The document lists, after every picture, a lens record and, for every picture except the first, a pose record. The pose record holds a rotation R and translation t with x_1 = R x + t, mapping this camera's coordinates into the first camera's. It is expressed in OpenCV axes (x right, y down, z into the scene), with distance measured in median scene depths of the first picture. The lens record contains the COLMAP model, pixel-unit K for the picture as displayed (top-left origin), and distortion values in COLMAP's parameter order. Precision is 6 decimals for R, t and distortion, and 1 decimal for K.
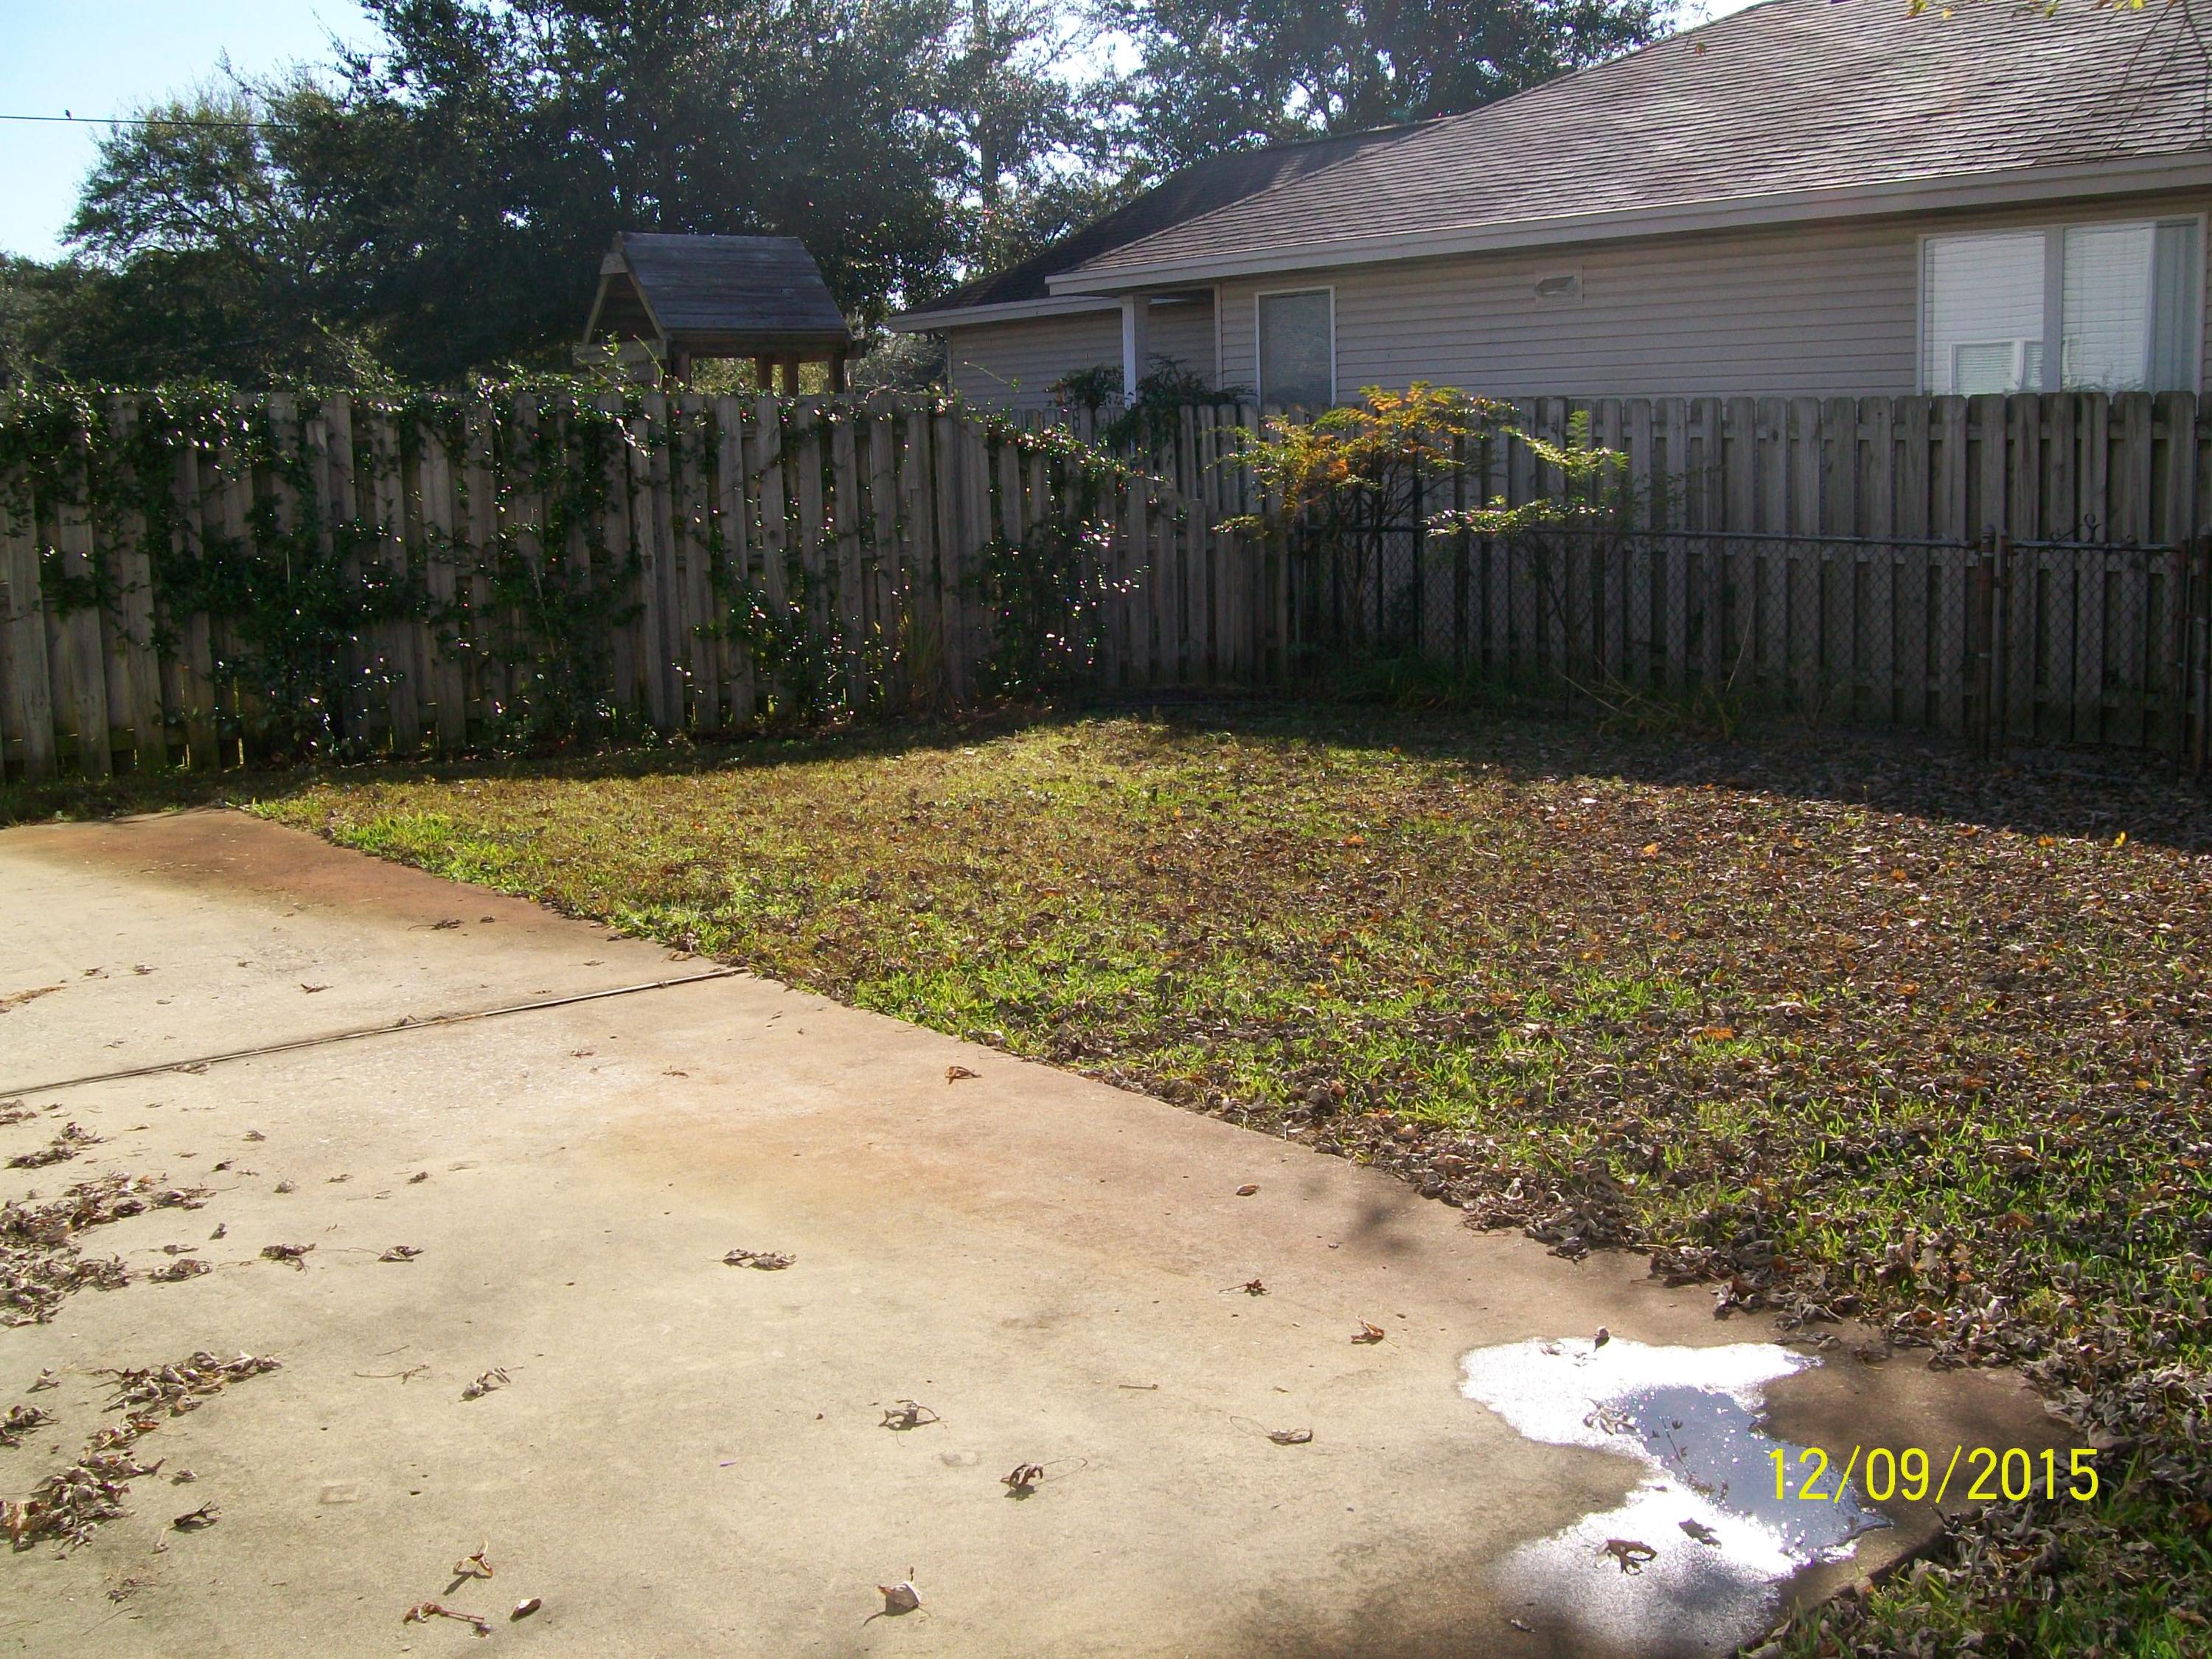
lens RADIAL K [[2292.3, 0, 1106.0], [0, 2292.3, 829.5], [0, 0, 1]] dist [-0.178817, 0.133412]
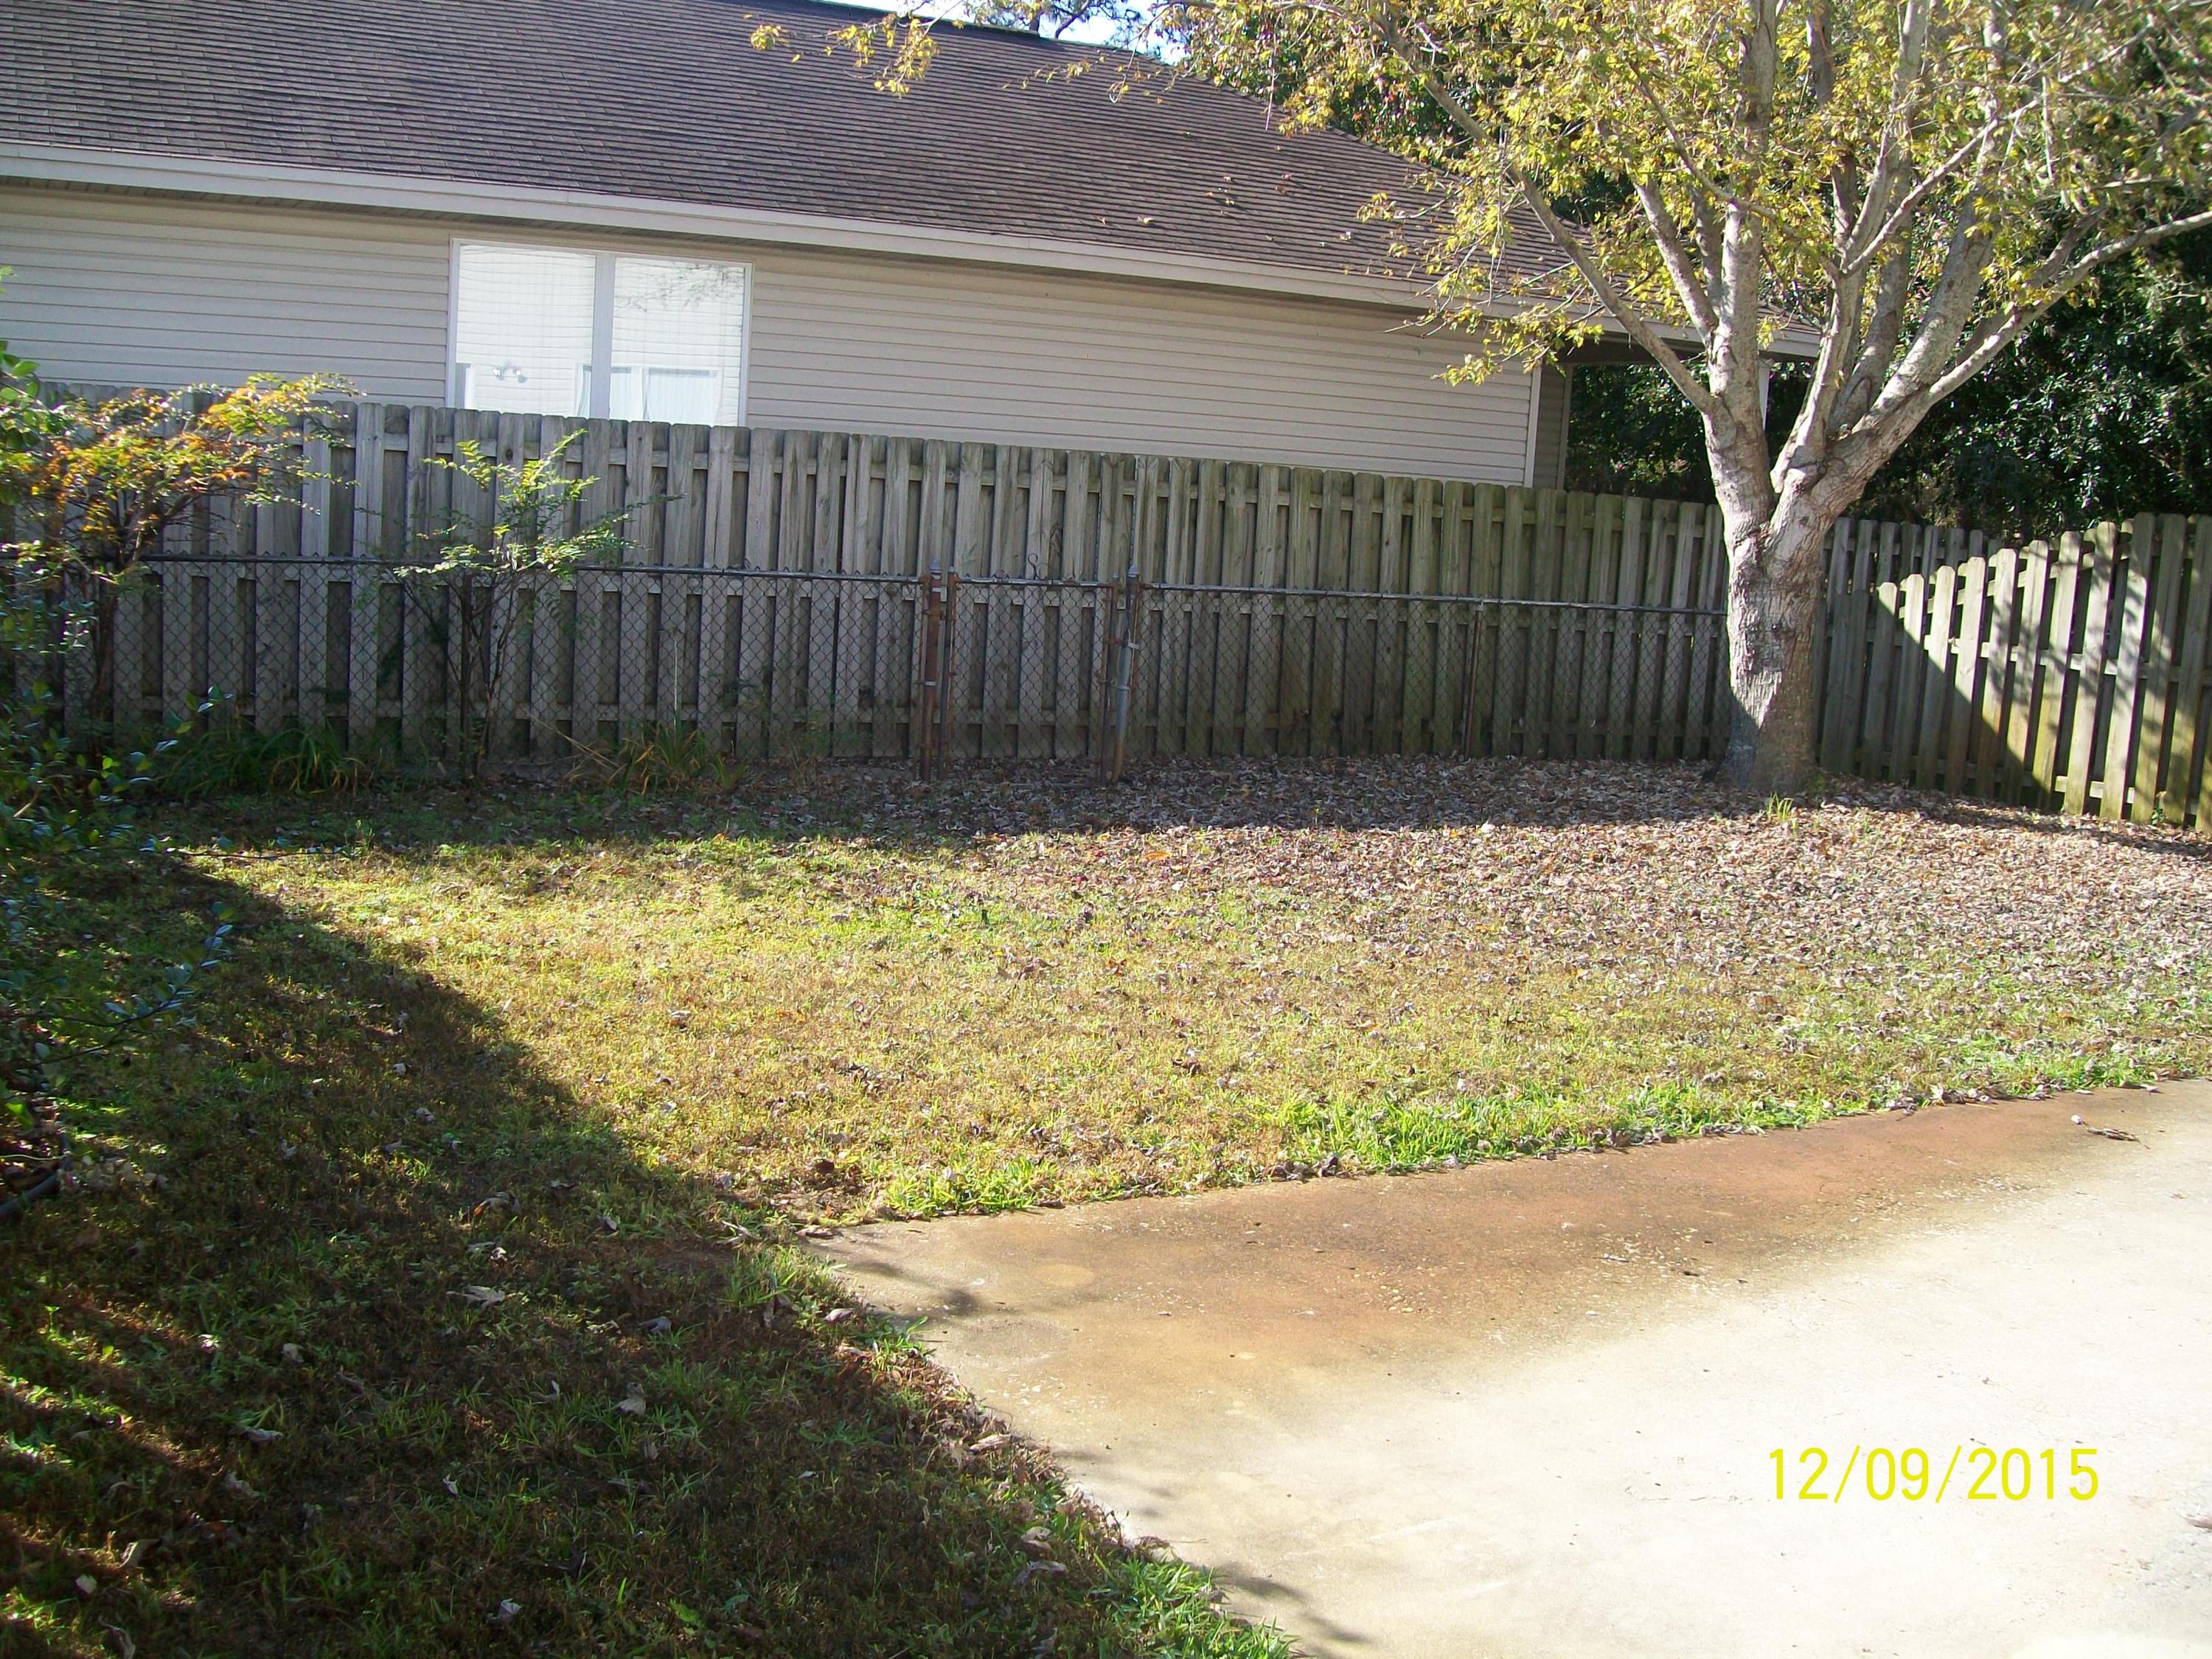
lens RADIAL K [[2292.3, 0, 1106.0], [0, 2292.3, 829.5], [0, 0, 1]] dist [-0.178817, 0.133412]
pose [[0.213861, -0.113808, 0.970212, -0.662577], [0.095724, 0.990852, 0.095129, -0.105634], [-0.972163, 0.072528, 0.222799, 0.684078]]
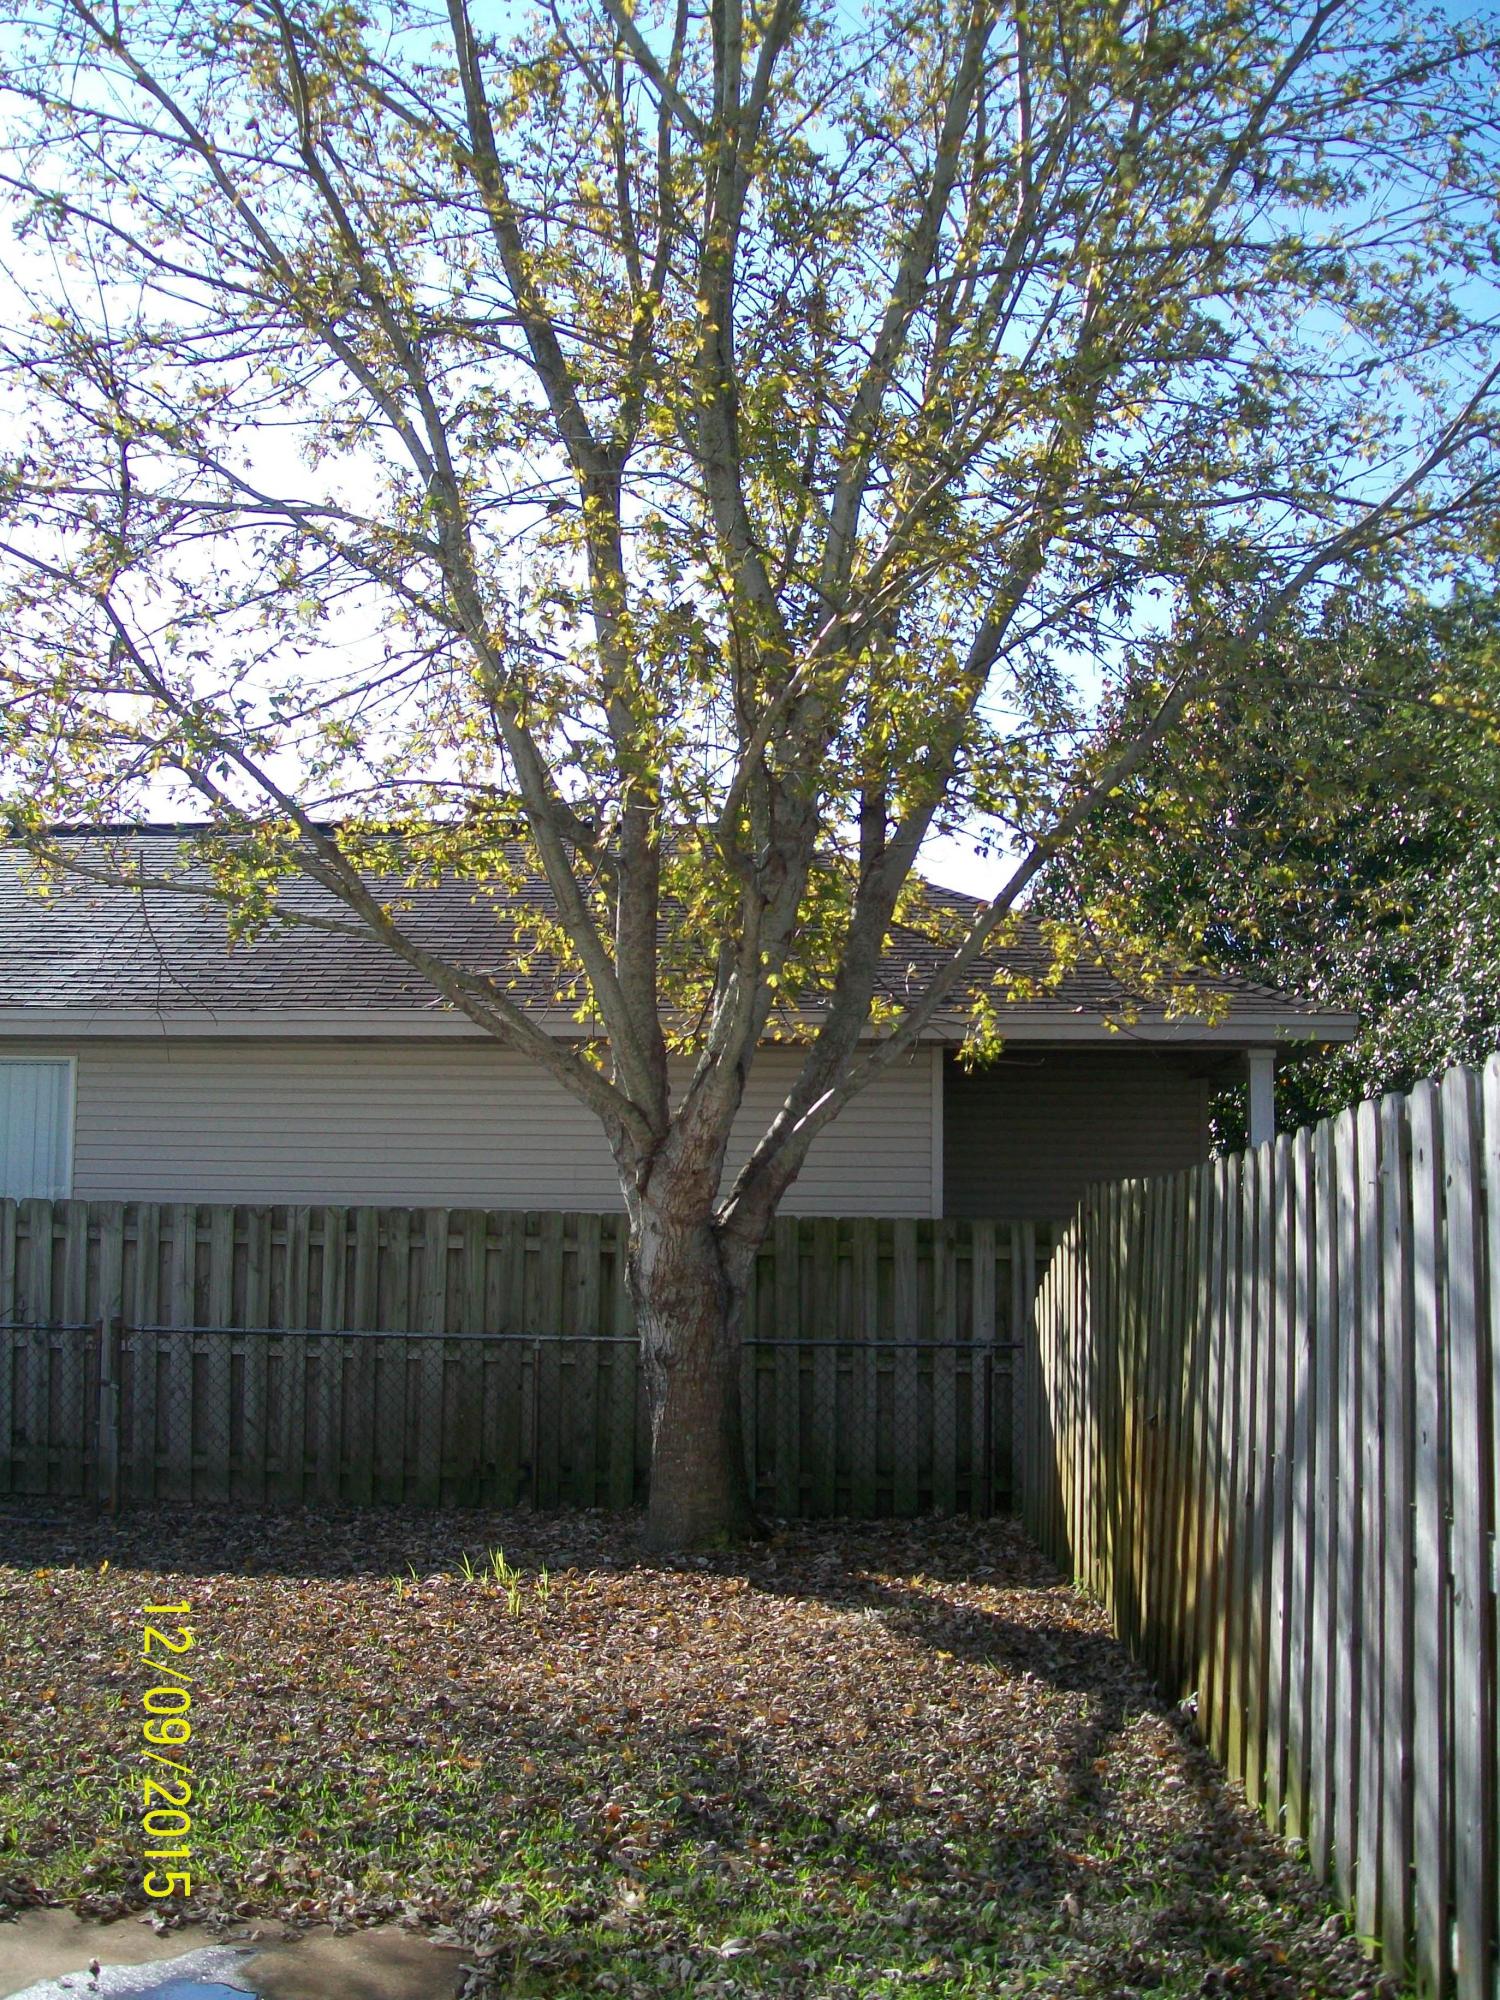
lens RADIAL K [[2072.6, 0, 750.0], [0, 2072.6, 1000.0], [0, 0, 1]] dist [-0.178817, 0.133412]
pose [[0.663265, 0.112564, 0.739871, -0.119454], [0.100236, 0.966355, -0.236879, 0.000922], [-0.741642, 0.231275, 0.629666, -0.024341]]
